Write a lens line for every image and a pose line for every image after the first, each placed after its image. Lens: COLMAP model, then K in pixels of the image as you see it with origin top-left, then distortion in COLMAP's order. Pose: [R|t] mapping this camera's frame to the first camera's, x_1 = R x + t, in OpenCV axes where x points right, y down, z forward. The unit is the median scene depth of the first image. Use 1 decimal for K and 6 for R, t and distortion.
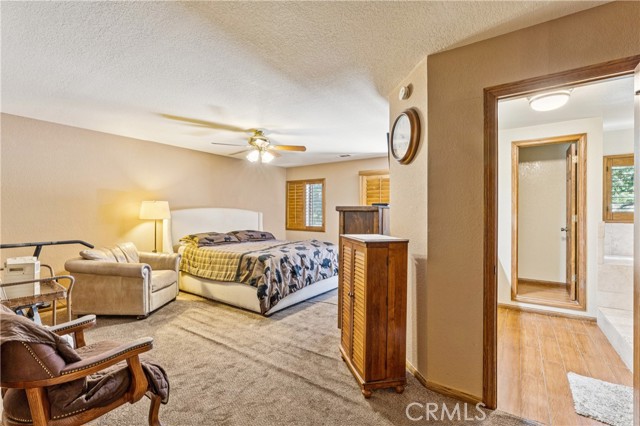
lens RADIAL K [[294.2, 0, 315.7], [0, 294.2, 211.5], [0, 0, 1]] dist [-0.004269, -0.000242]
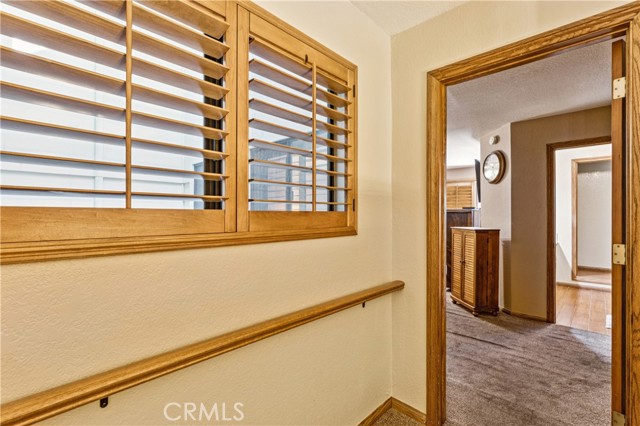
lens RADIAL K [[294.2, 0, 317.0], [0, 294.2, 211.6], [0, 0, 1]] dist [-0.004269, -0.000242]
pose [[0.988277, -0.003105, -0.152637, -0.258369], [0.002753, 0.999993, -0.002519, -0.003539], [0.152644, 0.002070, 0.988279, -0.469490]]
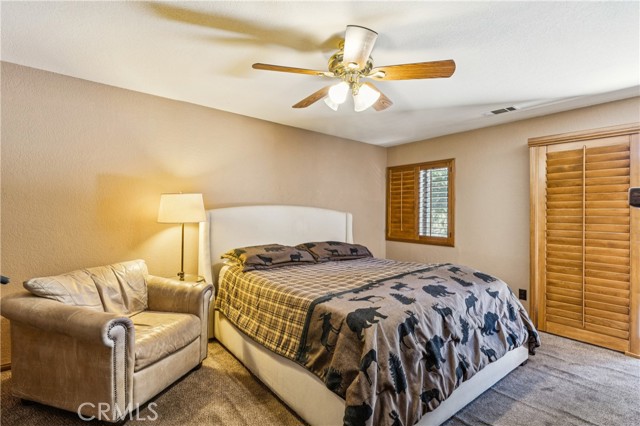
lens RADIAL K [[294.2, 0, 320.6], [0, 294.2, 212.1], [0, 0, 1]] dist [-0.004269, -0.000242]
pose [[0.962663, 0.006388, -0.270628, -0.118192], [-0.007625, 0.999965, -0.003519, 0.004858], [0.270596, 0.005451, 0.962677, 0.582083]]
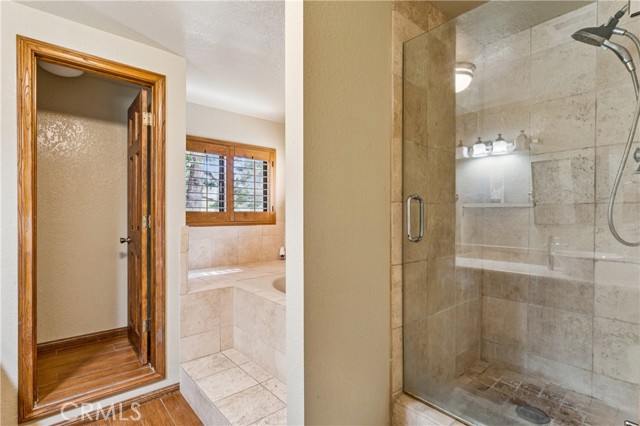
lens RADIAL K [[308.5, 0, 317.6], [0, 308.5, 218.9], [0, 0, 1]] dist [-0.001928, 0.000002]
pose [[0.250930, -0.011116, 0.967941, 0.358889], [-0.005370, 0.999903, 0.012875, 0.007351], [-0.967990, -0.008428, 0.250846, 0.491221]]
